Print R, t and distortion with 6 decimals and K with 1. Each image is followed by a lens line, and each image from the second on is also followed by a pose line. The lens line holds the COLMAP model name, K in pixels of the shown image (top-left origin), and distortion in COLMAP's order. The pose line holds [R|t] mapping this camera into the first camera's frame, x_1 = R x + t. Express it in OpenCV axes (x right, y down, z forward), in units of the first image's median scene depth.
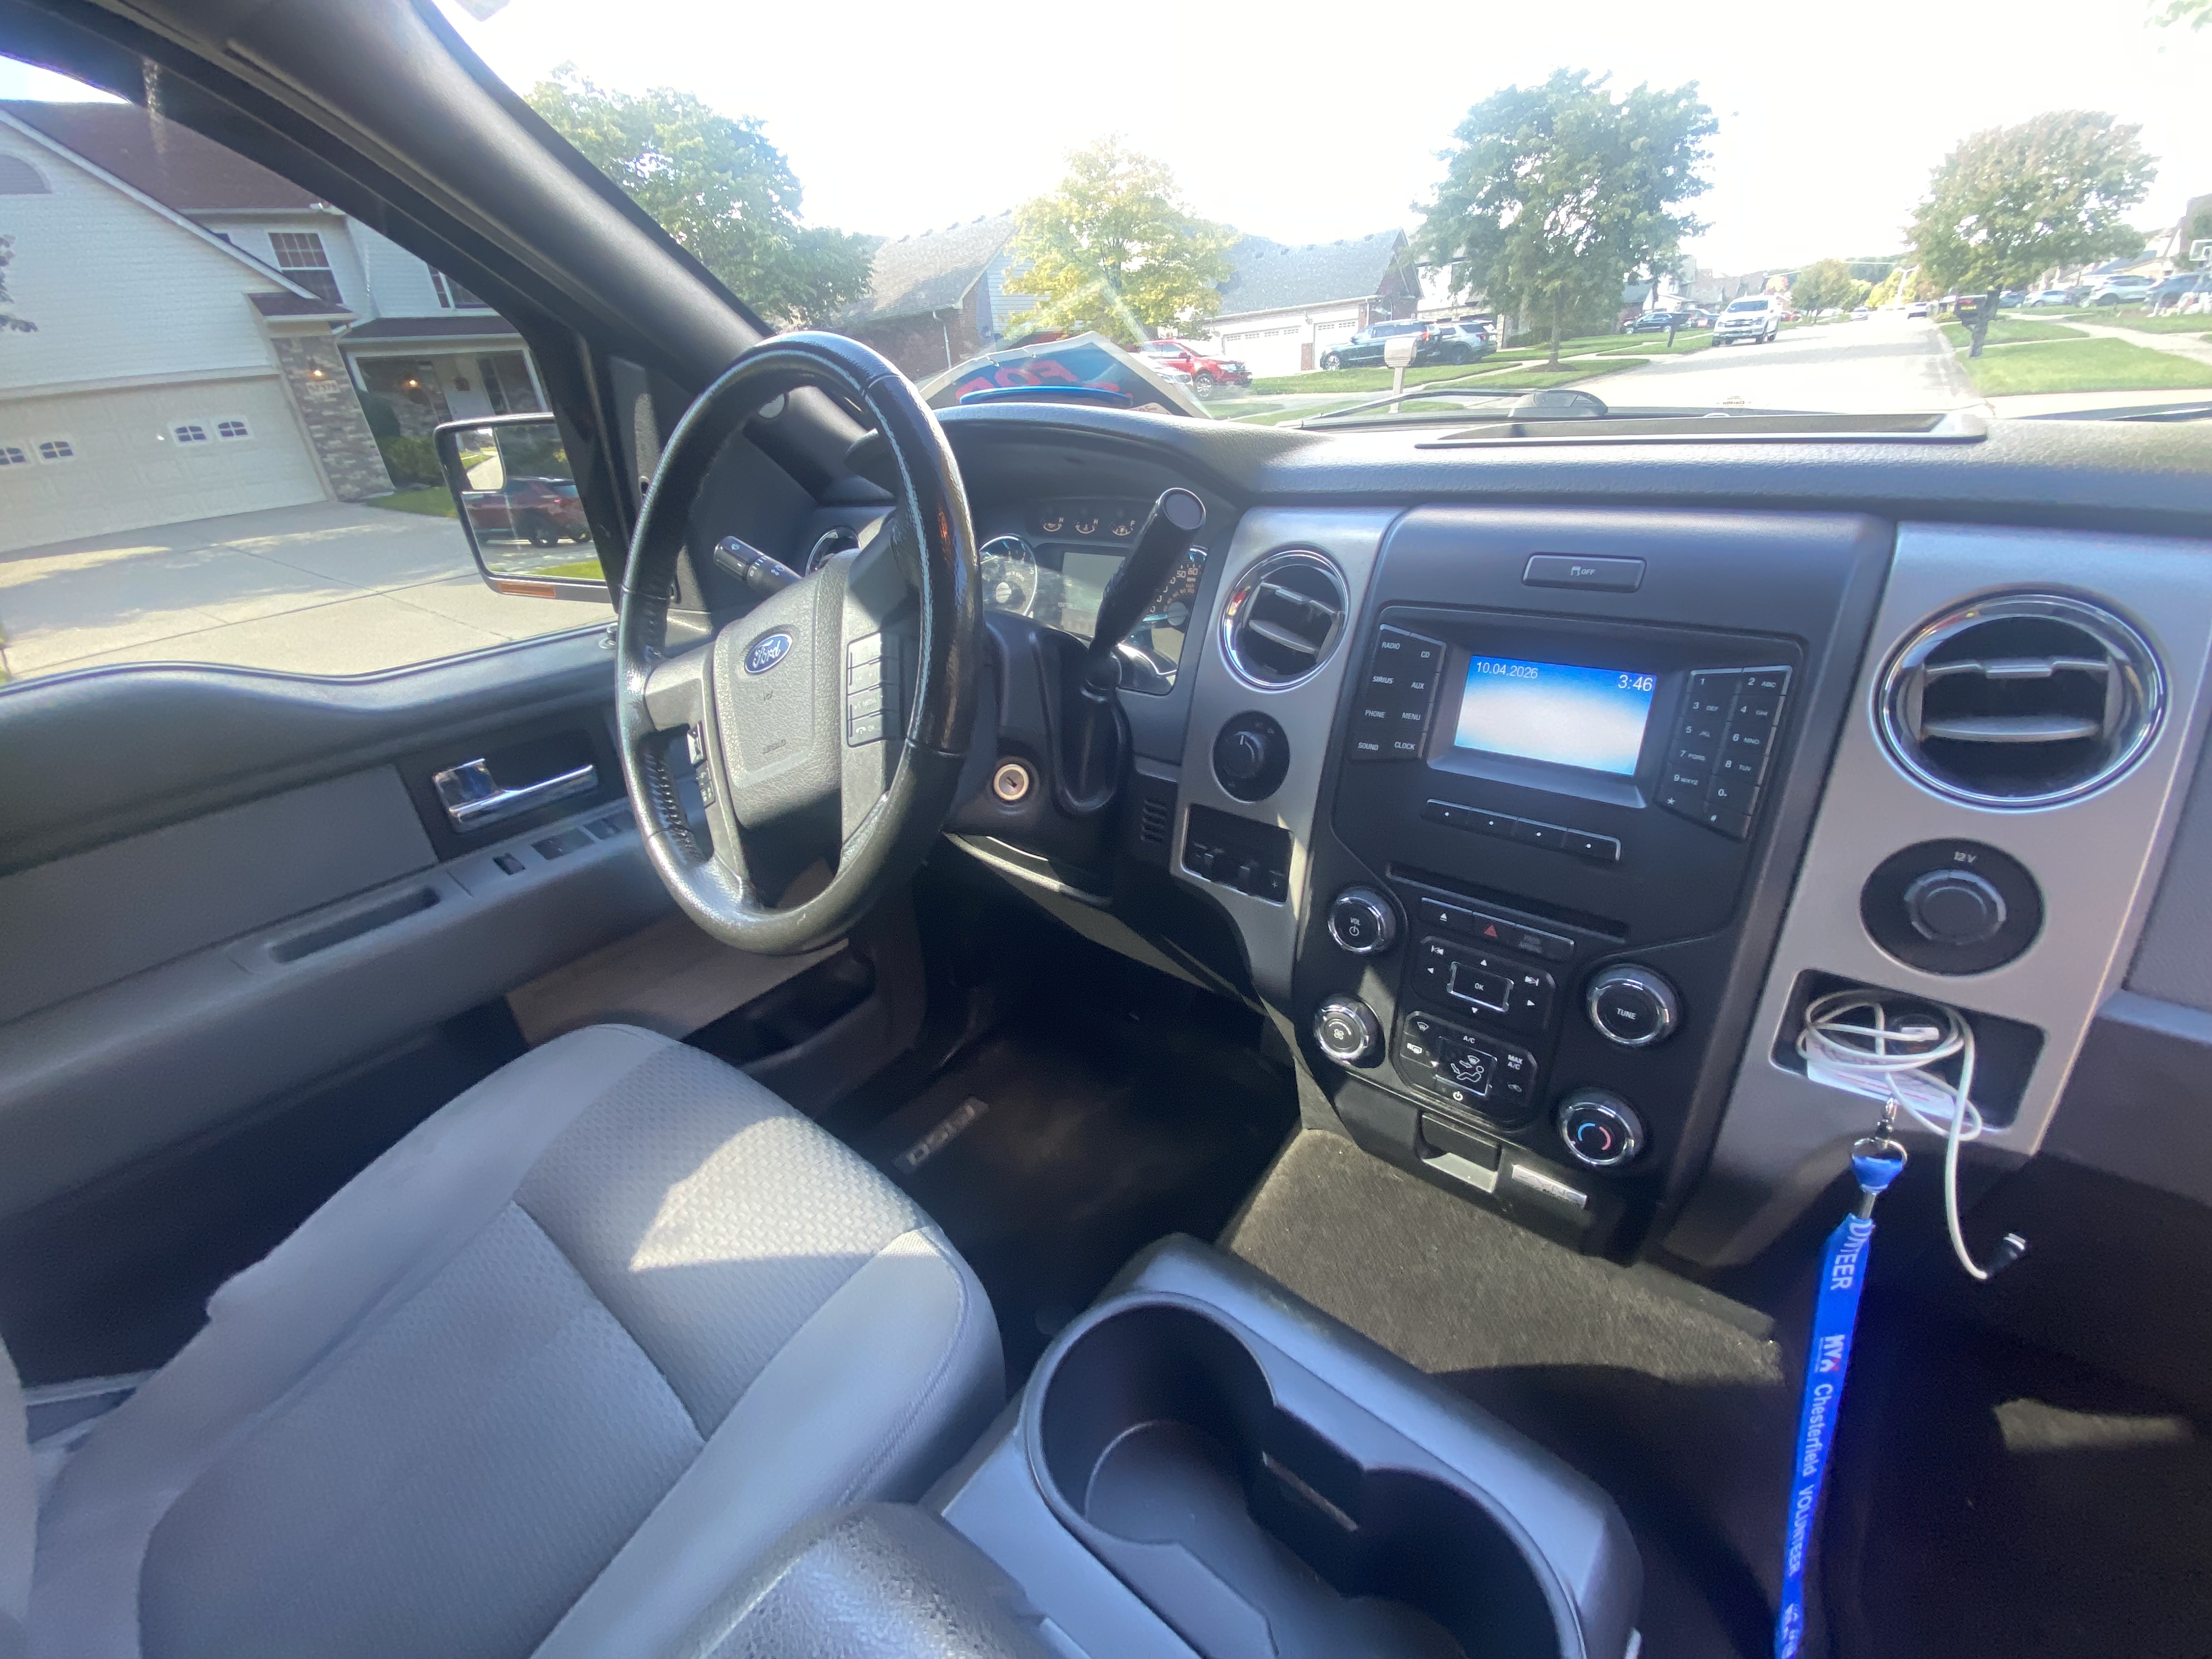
lens RADIAL K [[892.4, 0, 1106.0], [0, 892.4, 829.5], [0, 0, 1]] dist [0.011839, -0.018171]
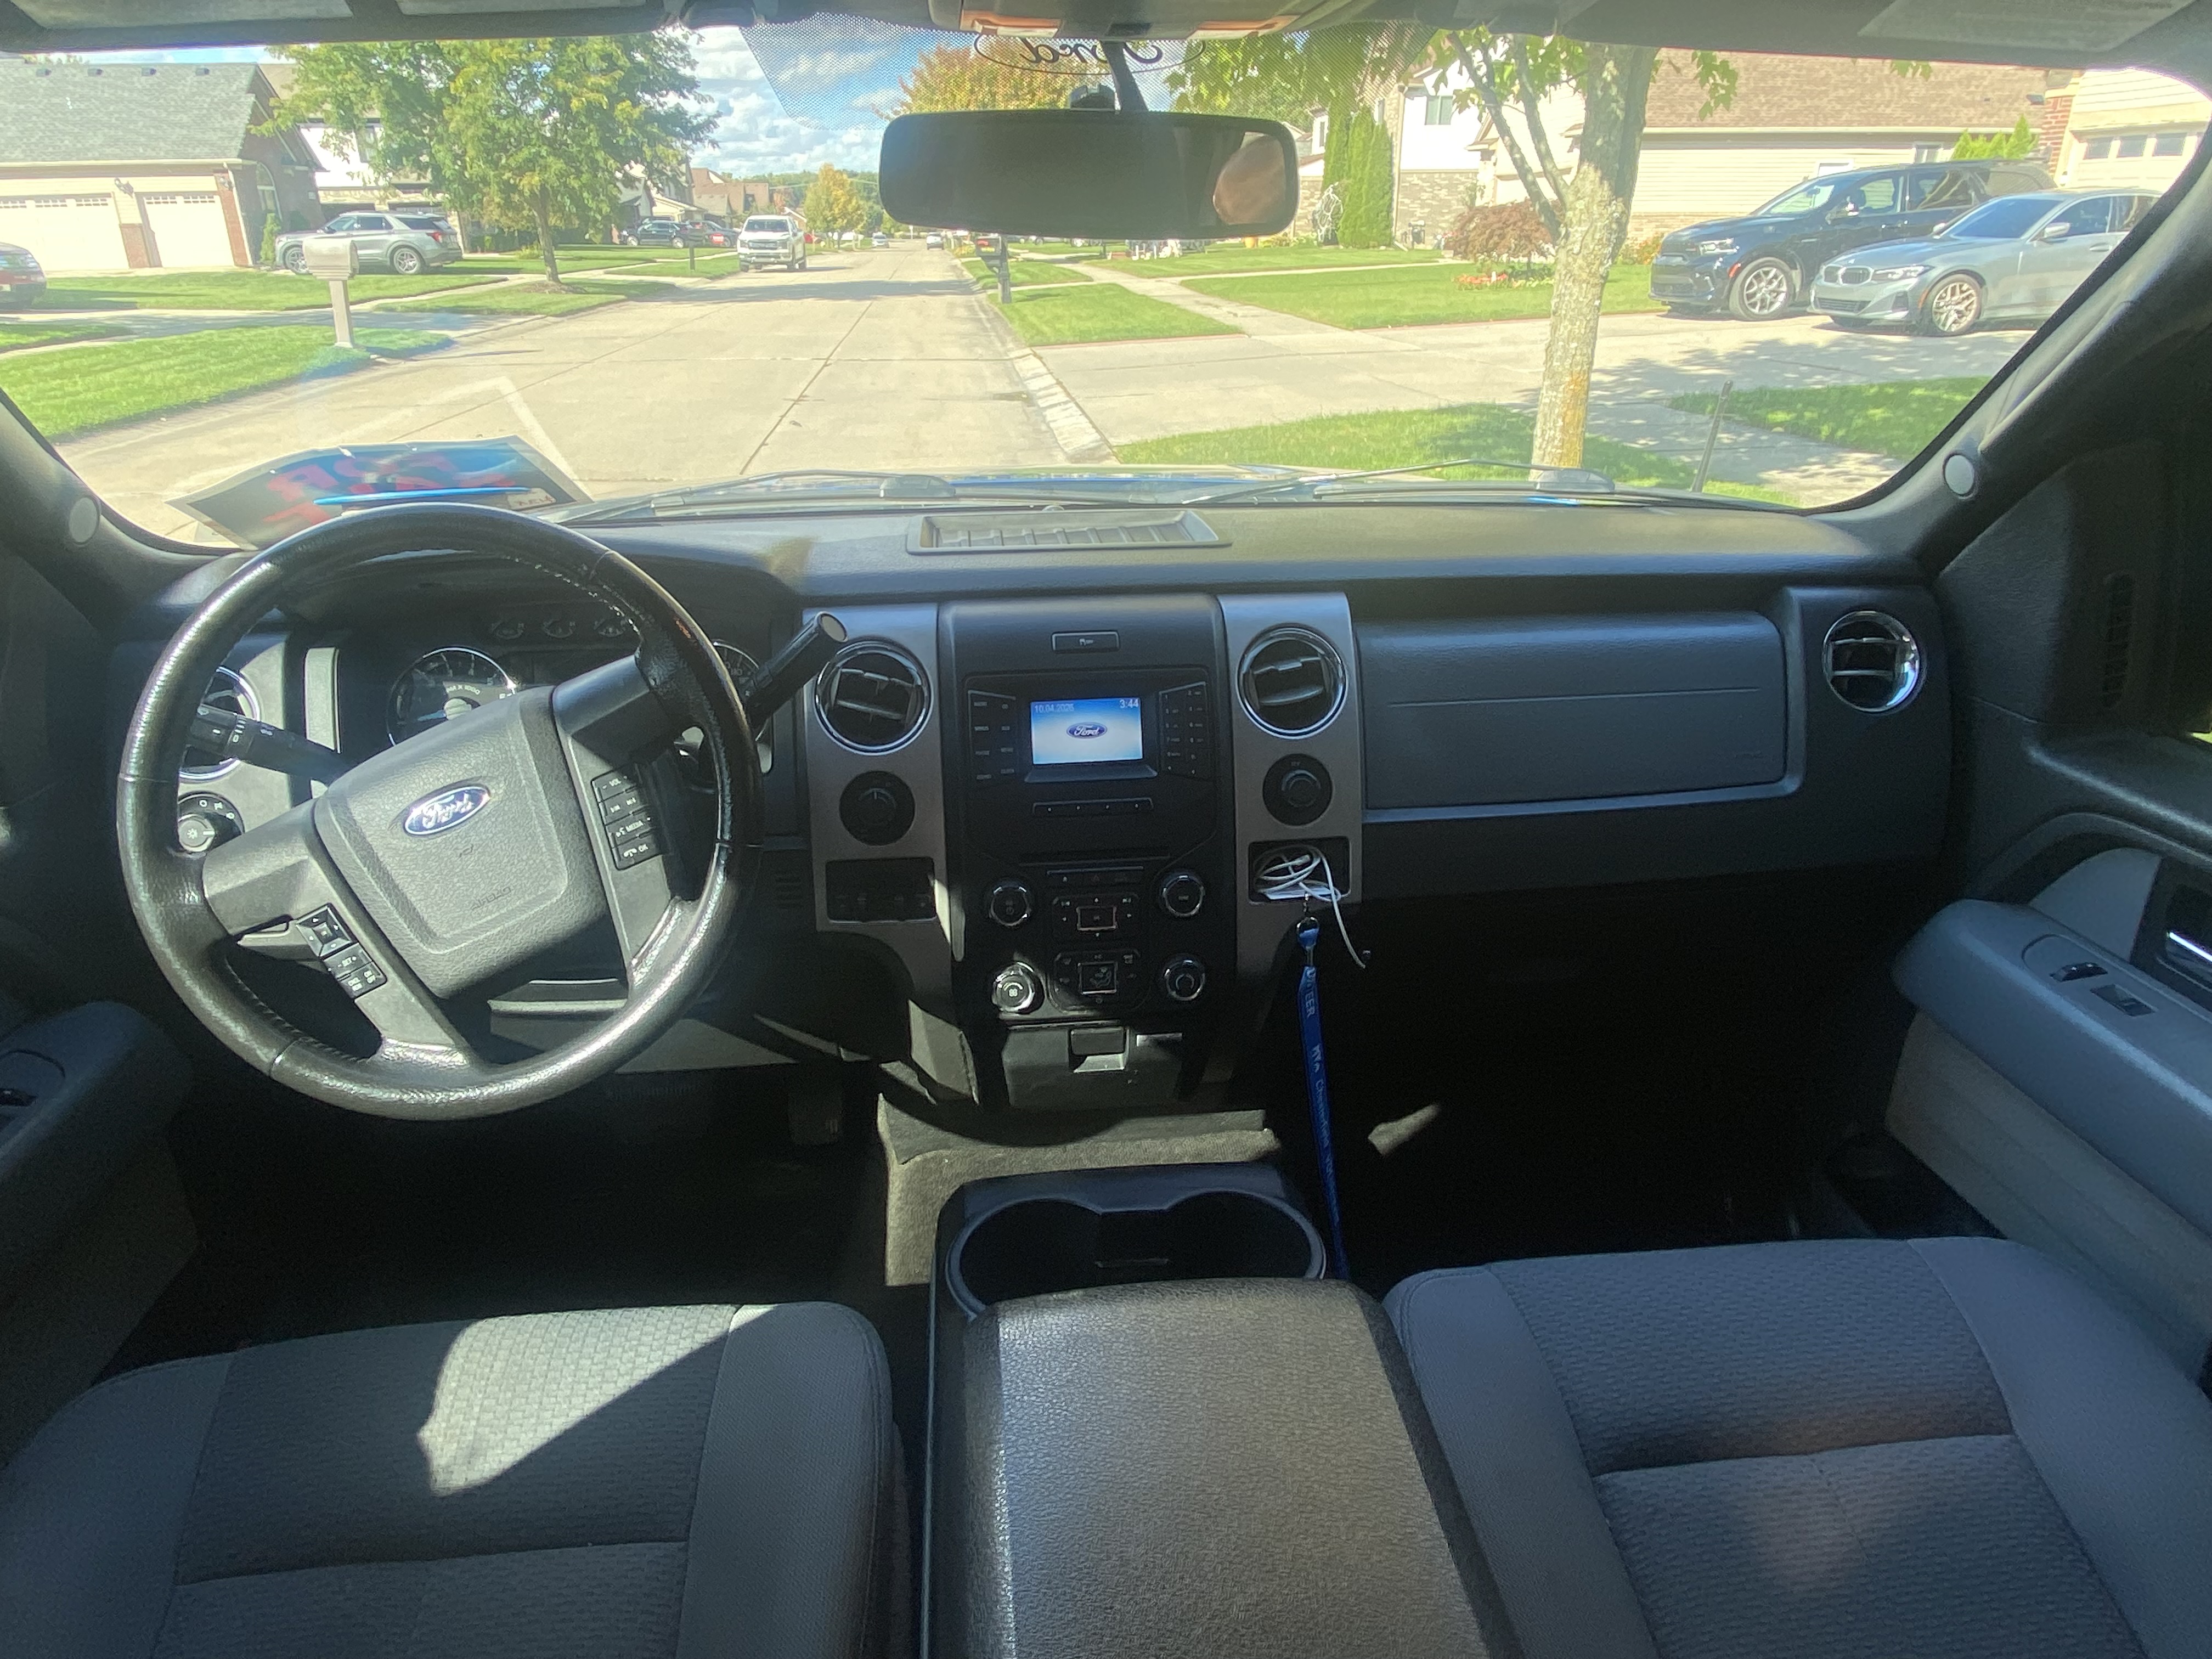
lens RADIAL K [[1556.4, 0, 1106.0], [0, 1556.4, 829.5], [0, 0, 1]] dist [-0.011237, -0.004772]
pose [[0.672670, -0.217394, 0.707287, -1.226083], [0.281205, 0.959257, 0.027398, -0.026163], [-0.684426, 0.180463, 0.706396, -0.766291]]
